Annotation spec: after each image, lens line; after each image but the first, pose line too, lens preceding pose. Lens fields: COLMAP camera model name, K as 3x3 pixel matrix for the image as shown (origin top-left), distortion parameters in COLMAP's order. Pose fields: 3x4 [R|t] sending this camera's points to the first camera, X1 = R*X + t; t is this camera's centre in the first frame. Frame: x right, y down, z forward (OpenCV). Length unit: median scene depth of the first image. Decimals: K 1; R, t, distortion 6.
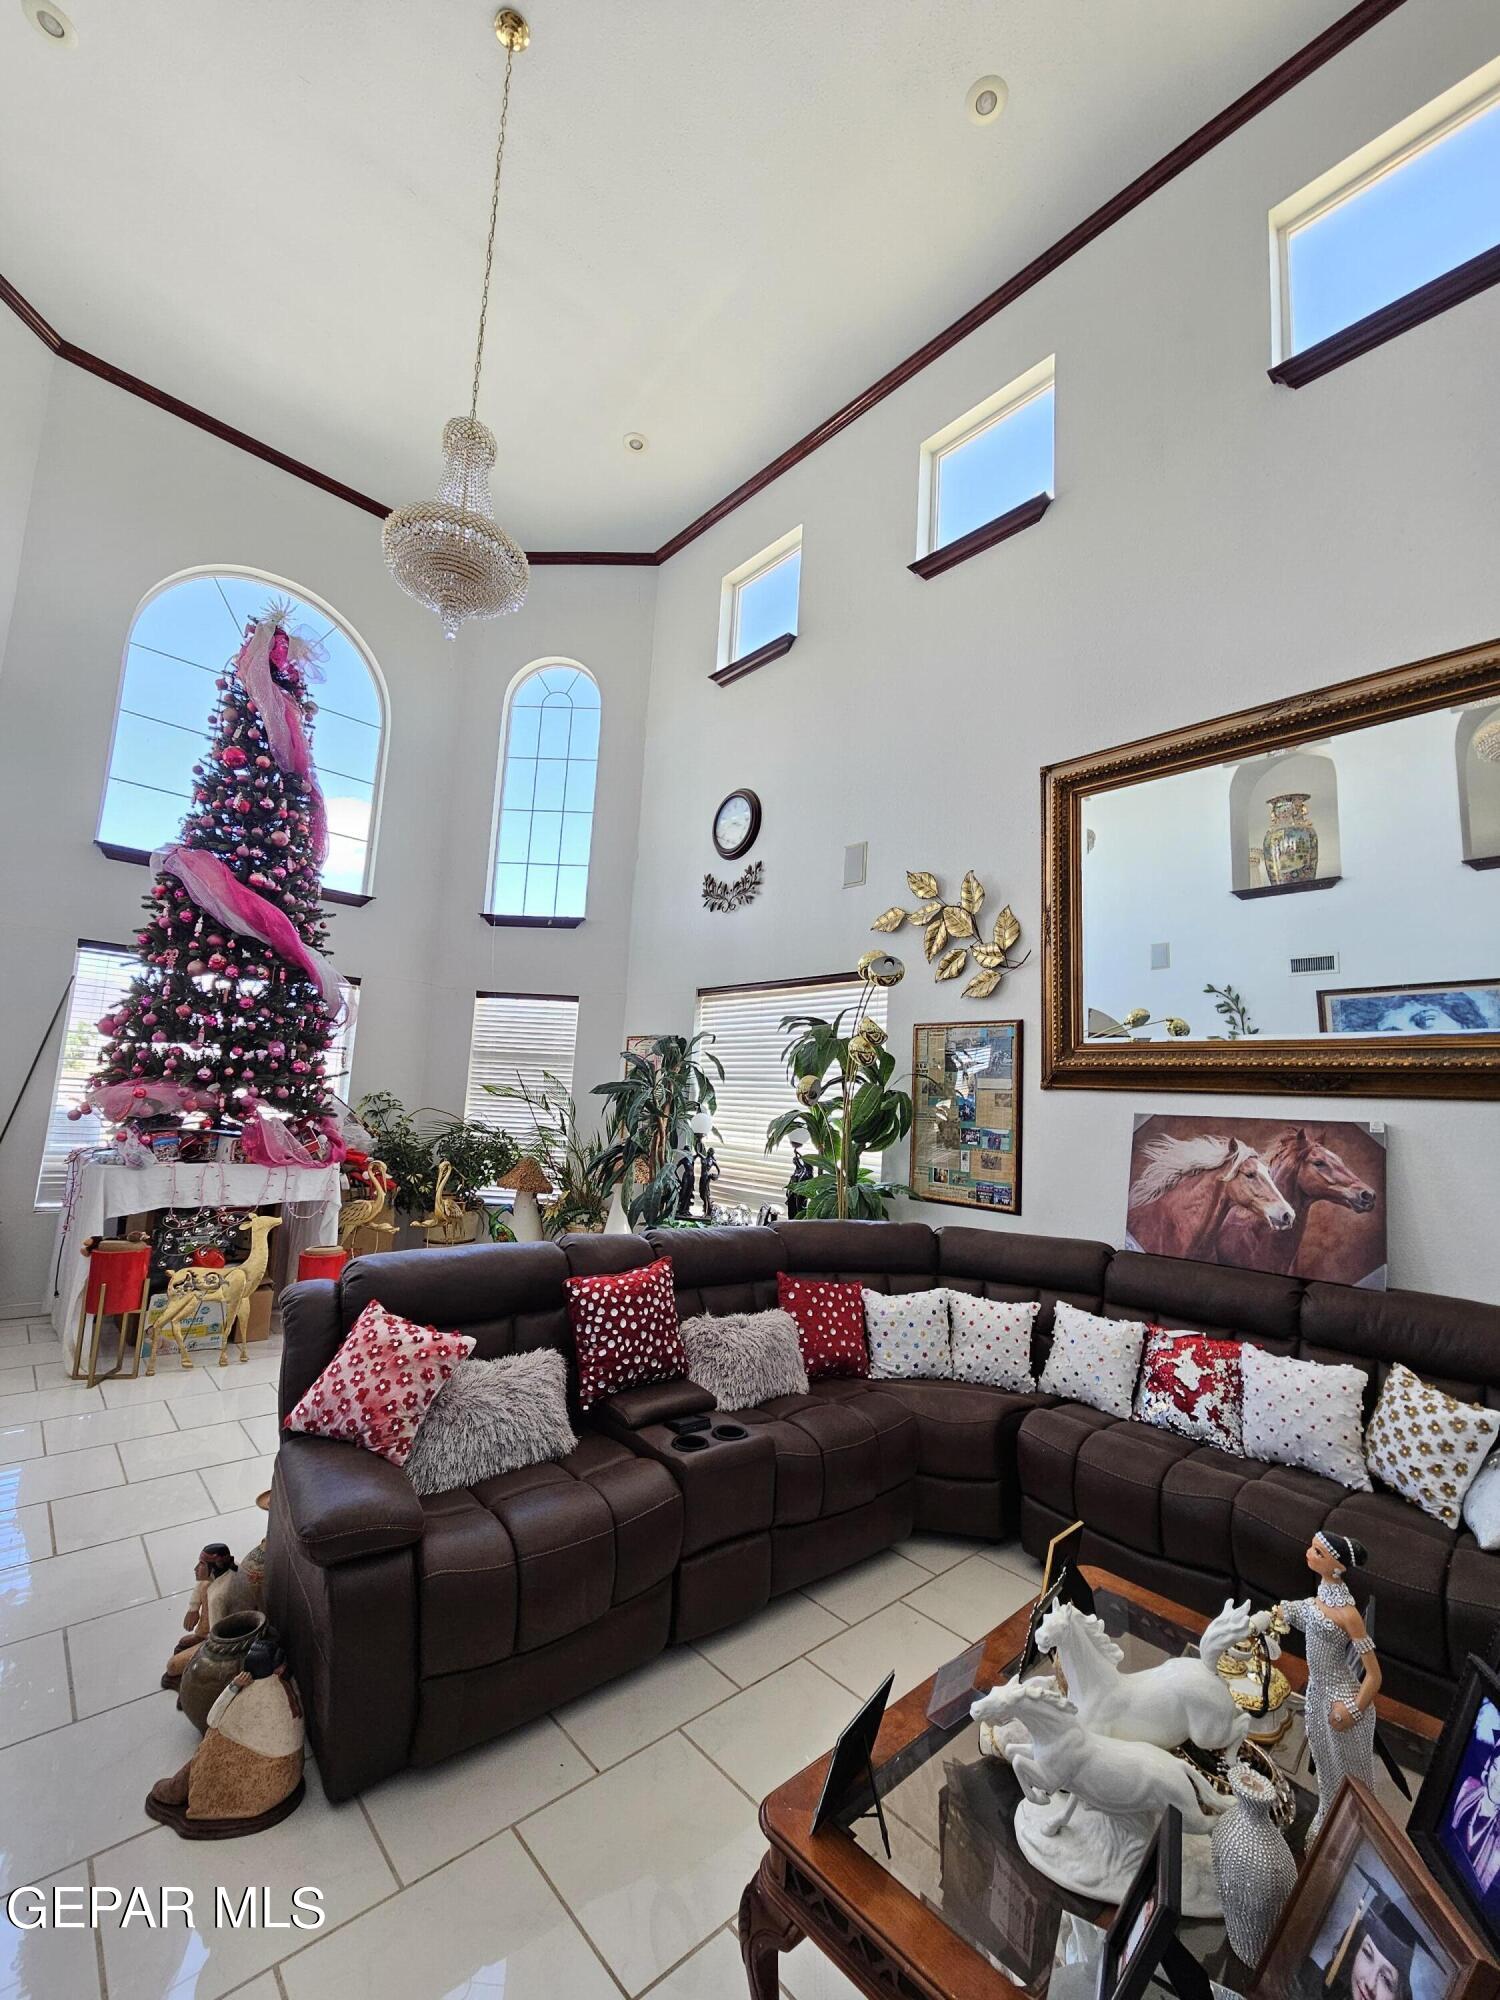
lens RADIAL K [[819.1, 0, 739.9], [0, 819.1, 1003.4], [0, 0, 1]] dist [0.003203, 0.000334]
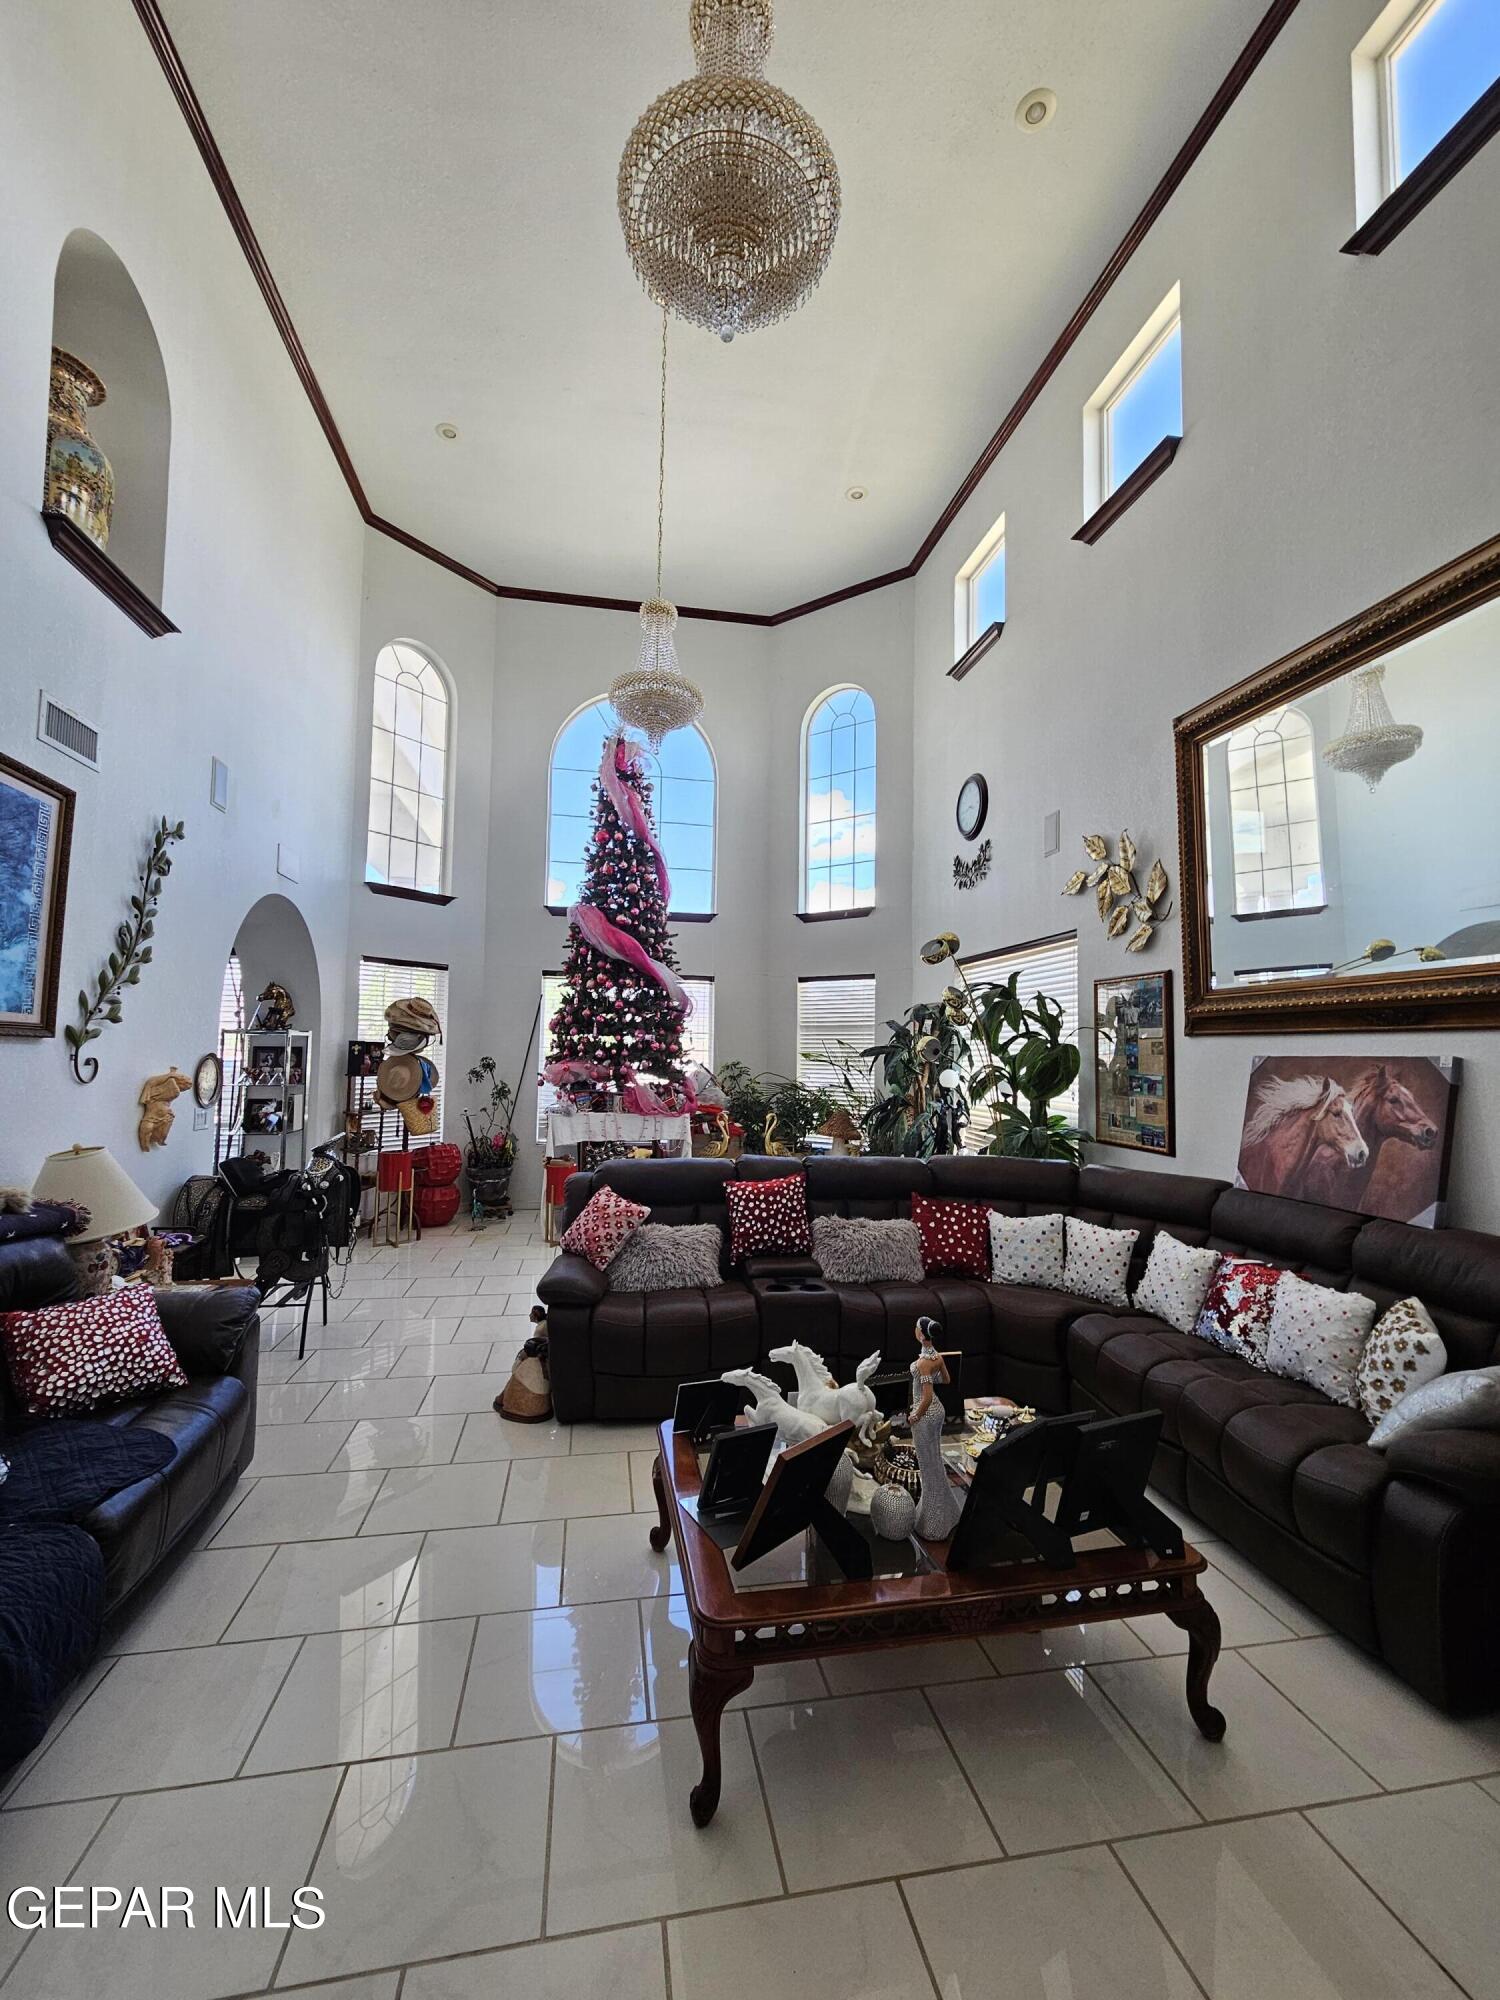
lens RADIAL K [[819.1, 0, 739.9], [0, 819.1, 1003.4], [0, 0, 1]] dist [0.003203, 0.000334]
pose [[0.846067, -0.073862, -0.527935, 0.512931], [0.096743, 0.995184, 0.015807, -0.008057], [0.524225, -0.064448, 0.849138, -0.196451]]
